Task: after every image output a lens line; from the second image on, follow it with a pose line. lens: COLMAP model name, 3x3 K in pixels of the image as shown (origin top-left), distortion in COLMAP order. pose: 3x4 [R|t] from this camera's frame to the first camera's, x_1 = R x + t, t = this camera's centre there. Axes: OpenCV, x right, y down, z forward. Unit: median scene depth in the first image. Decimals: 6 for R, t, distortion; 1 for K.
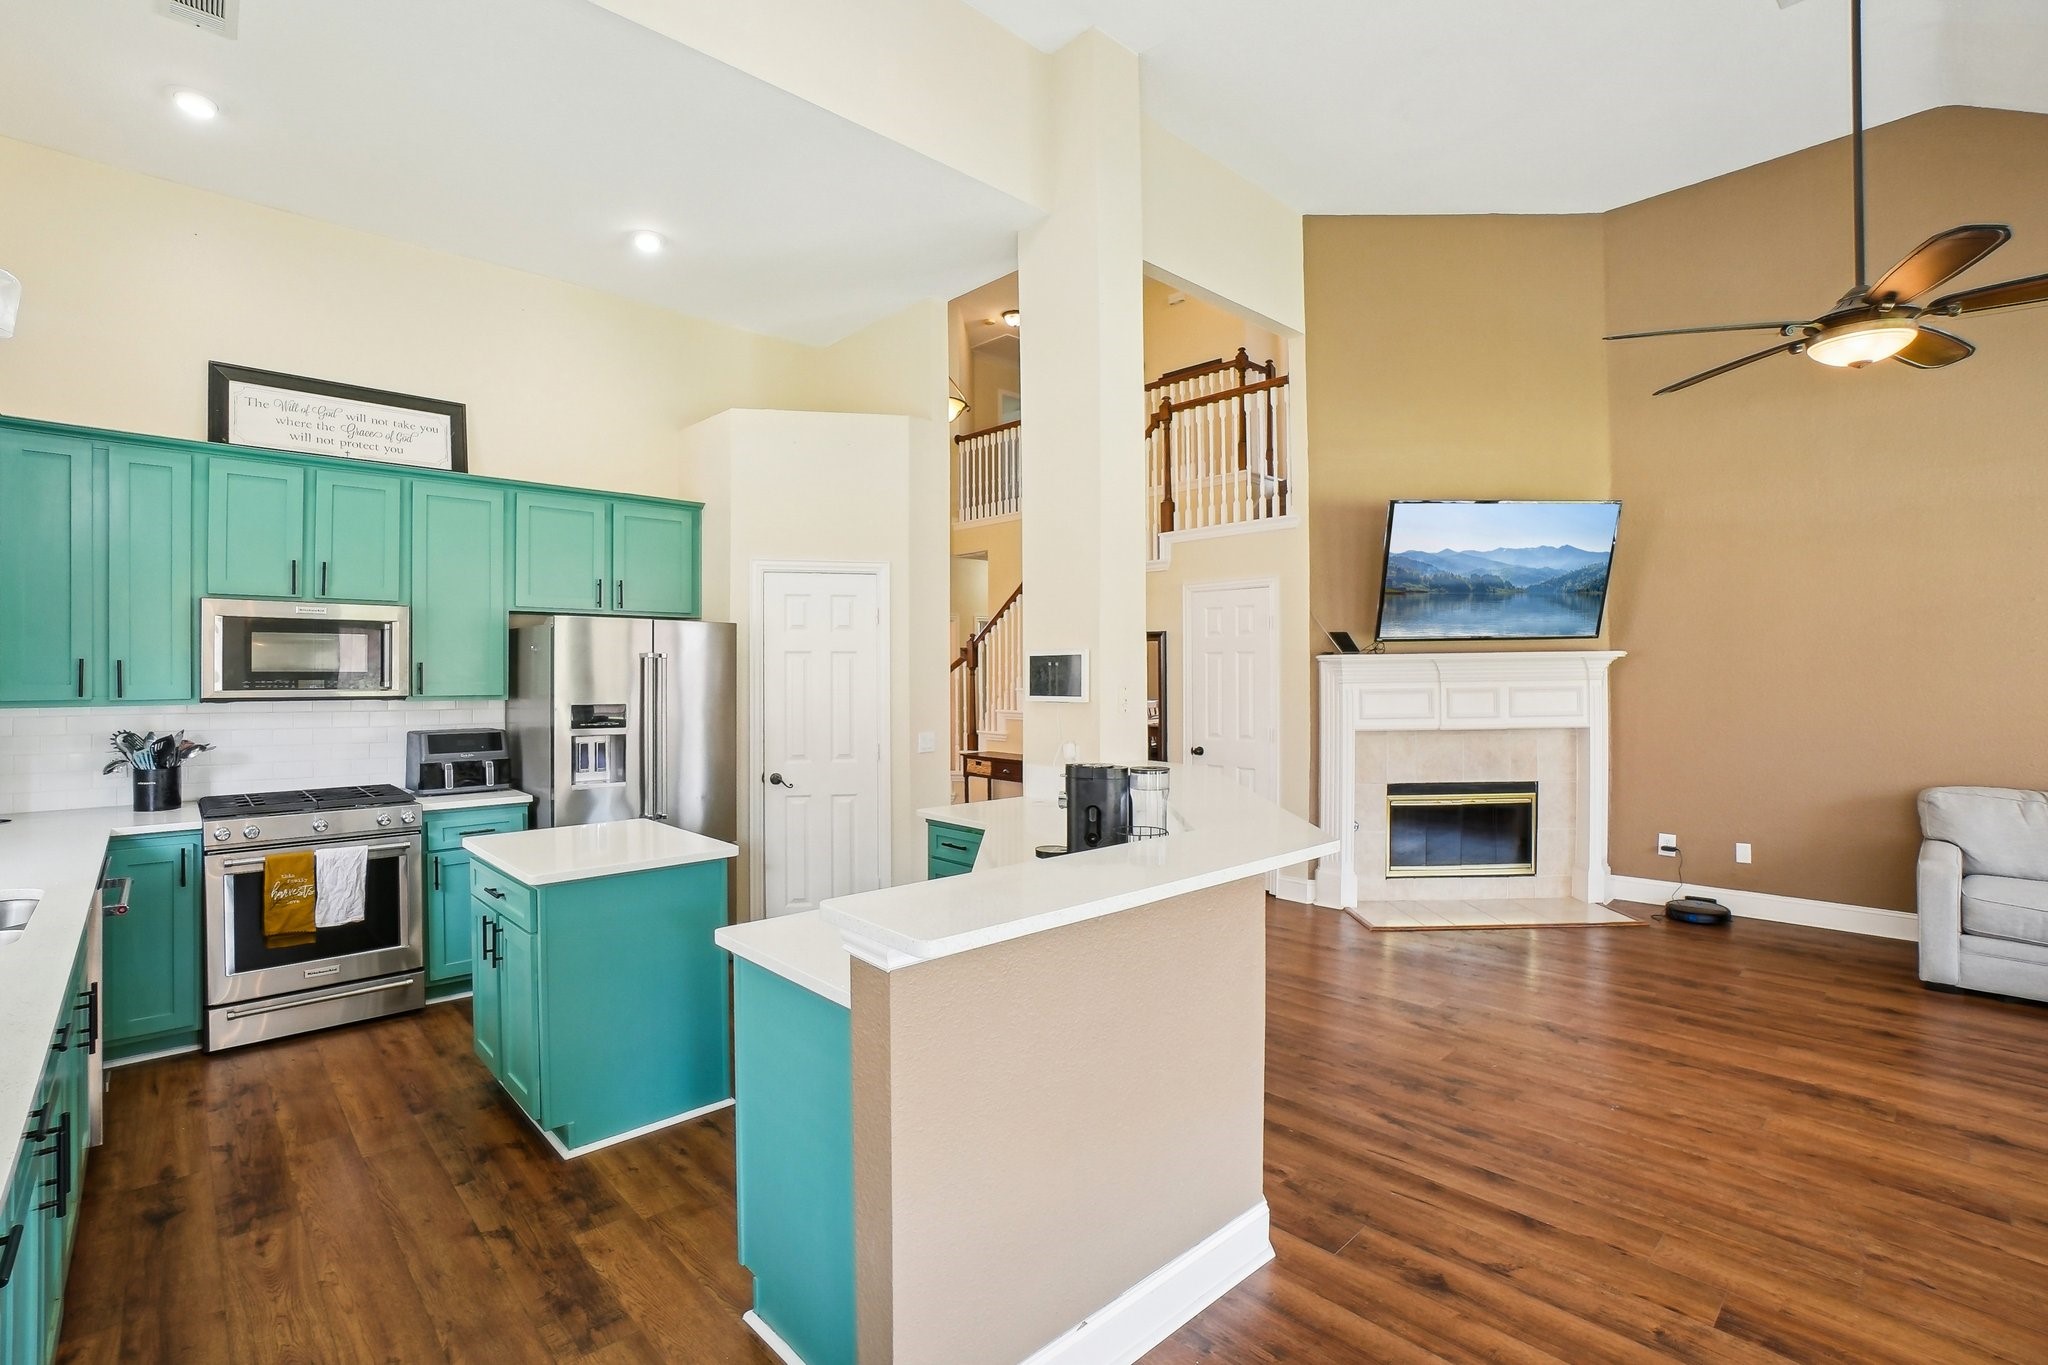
lens RADIAL K [[953.8, 0, 1003.0], [0, 953.8, 676.1], [0, 0, 1]] dist [-0.052804, 0.024105]
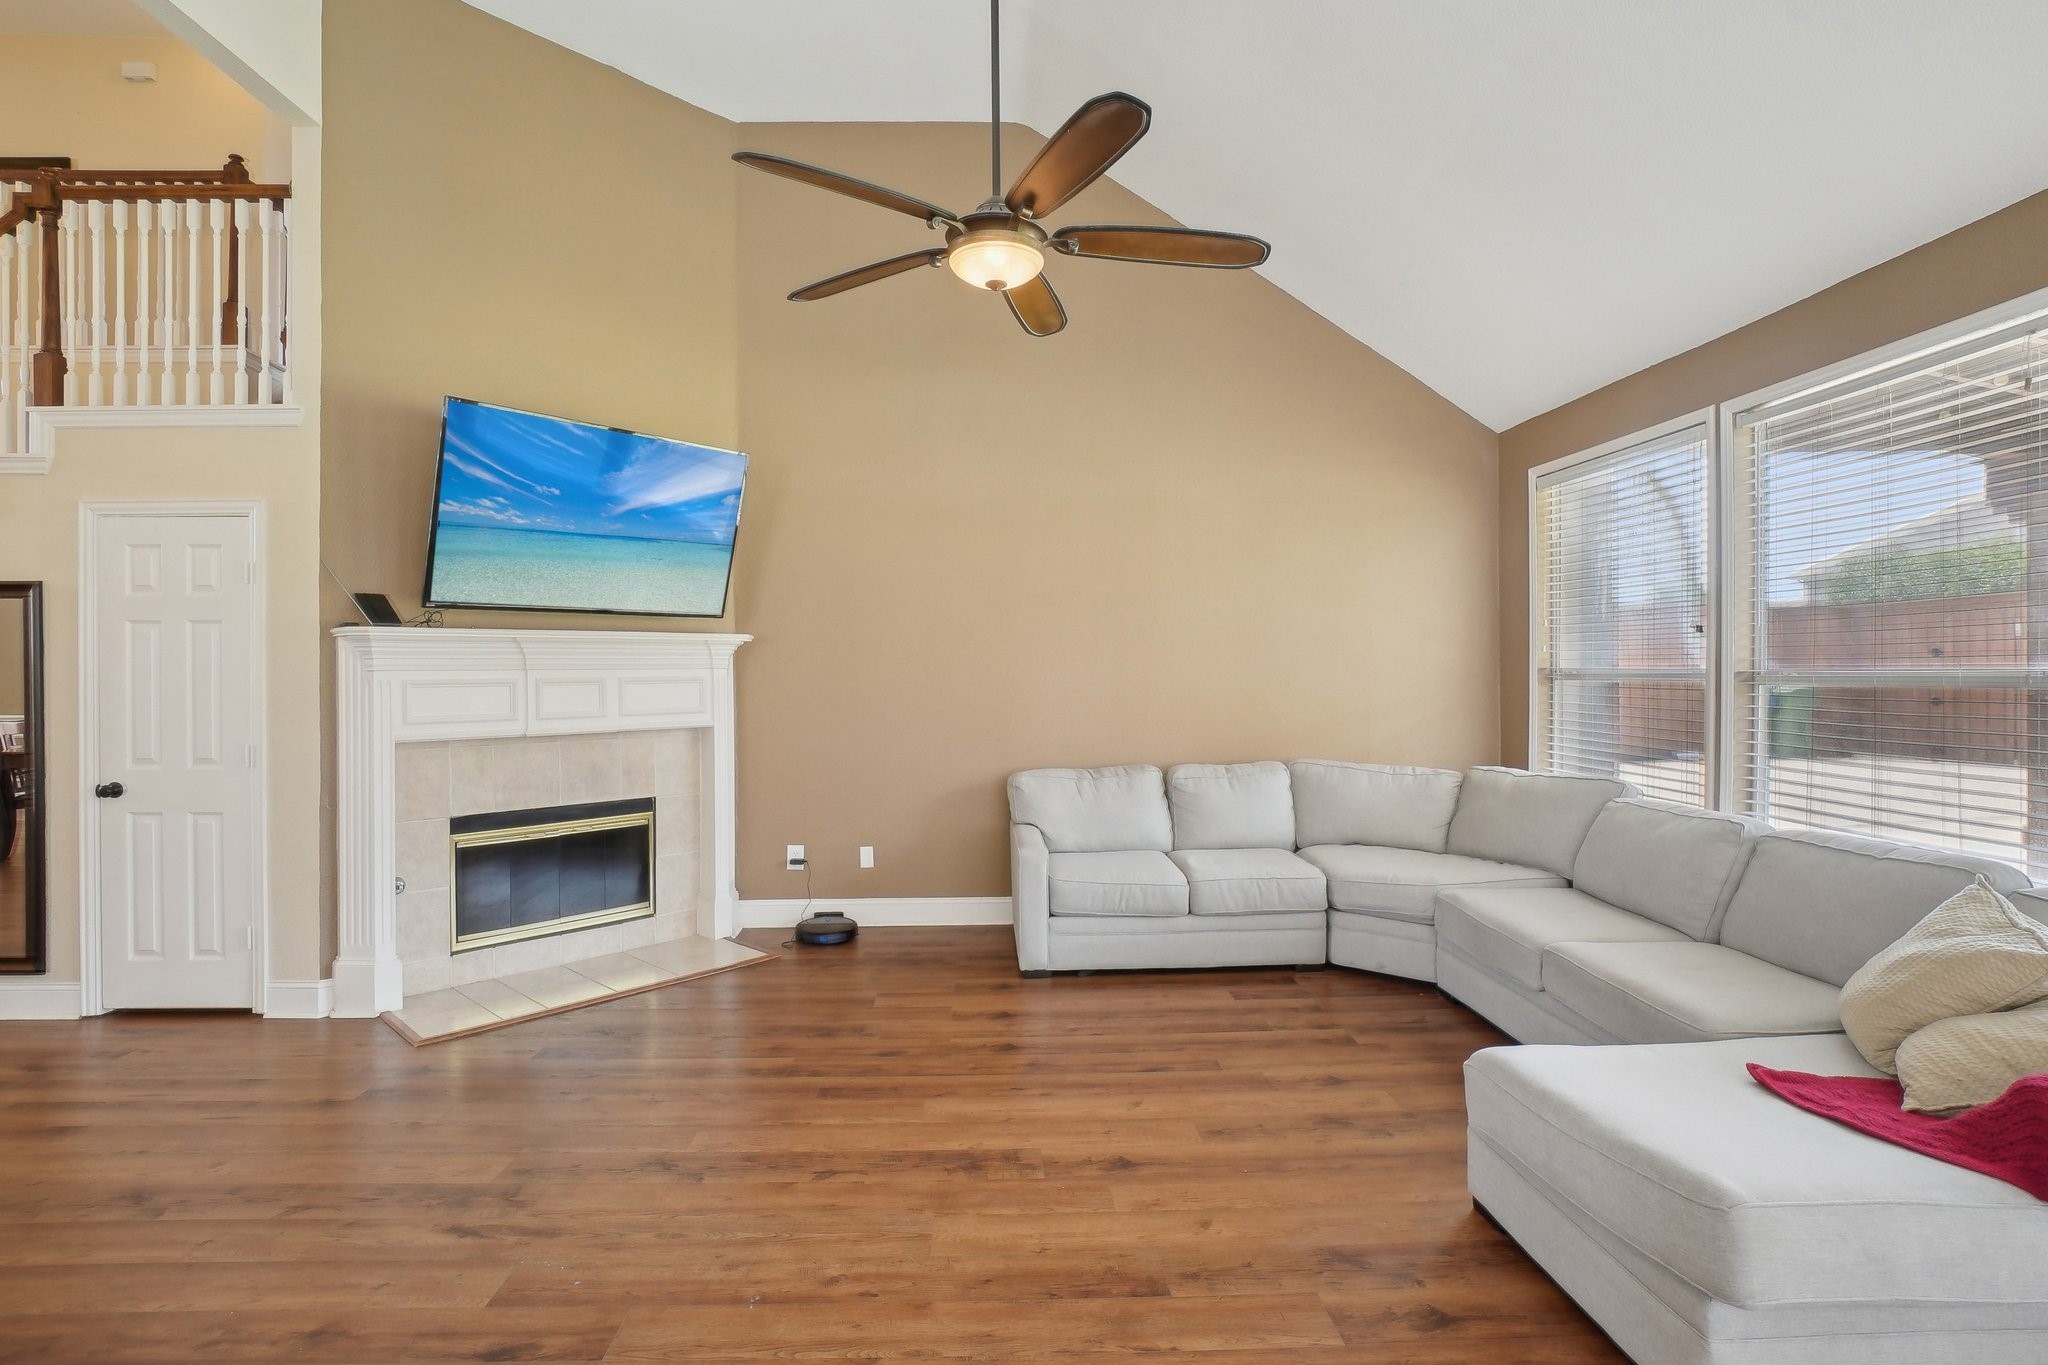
lens RADIAL K [[969.0, 0, 1024.0], [0, 969.0, 682.5], [0, 0, 1]] dist [-0.072924, 0.026134]
pose [[0.649025, 0.000004, 0.760767, 0.178032], [0.004515, 0.999982, -0.003857, 0.023096], [-0.760754, 0.005938, 0.649013, 0.271361]]
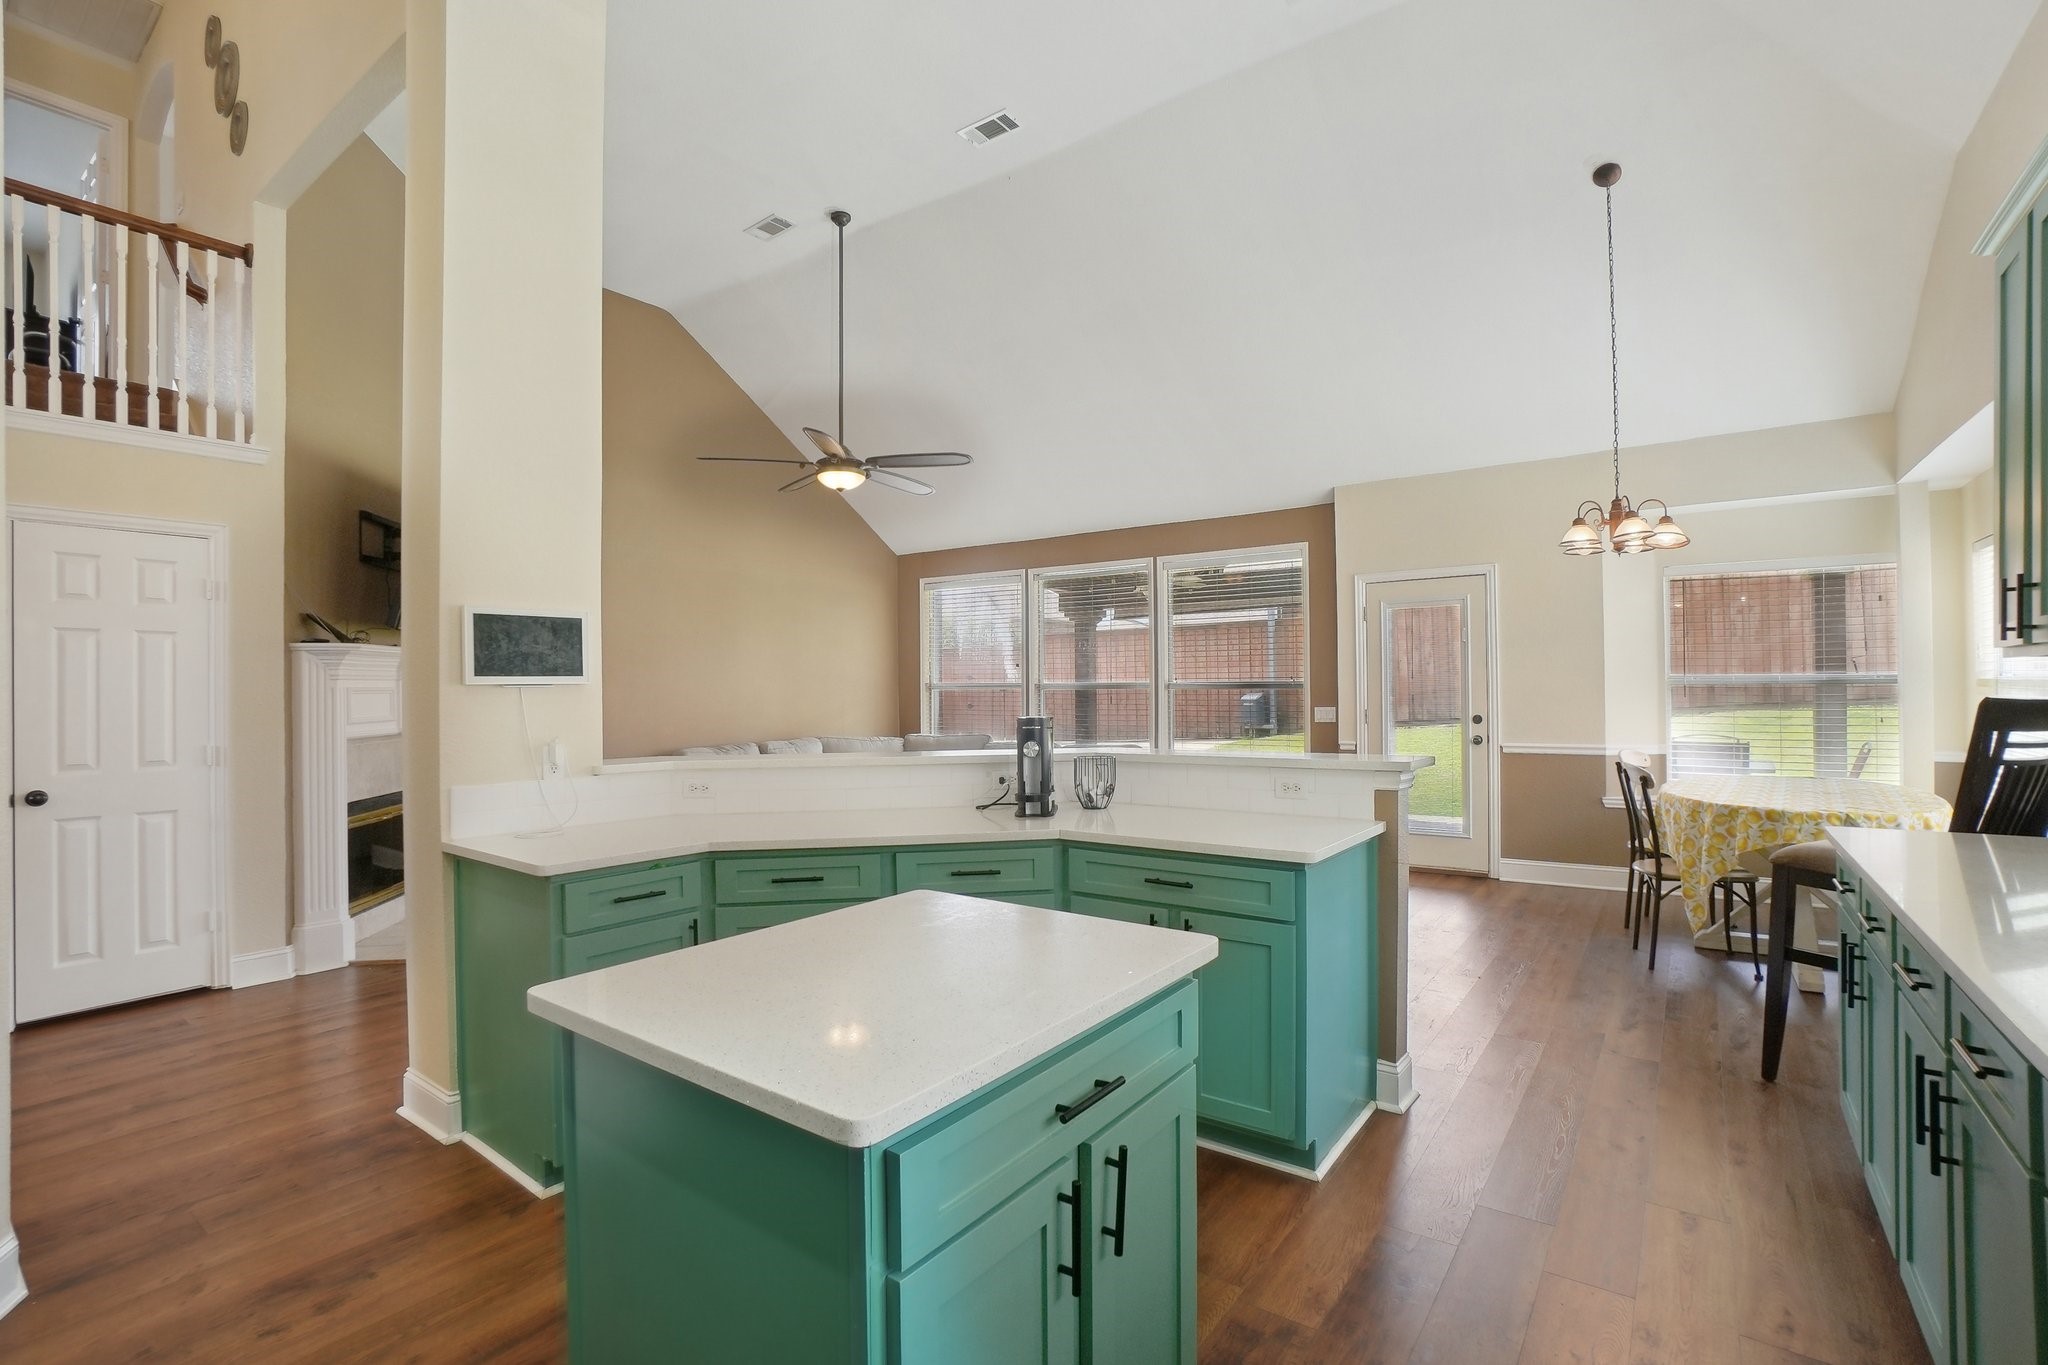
lens RADIAL K [[953.8, 0, 1003.0], [0, 953.8, 676.1], [0, 0, 1]] dist [-0.052804, 0.024105]
pose [[-0.186275, 0.023640, 0.982213, -0.581184], [0.018561, 0.999617, -0.020539, 0.035481], [-0.982322, 0.014405, -0.186642, 0.682408]]
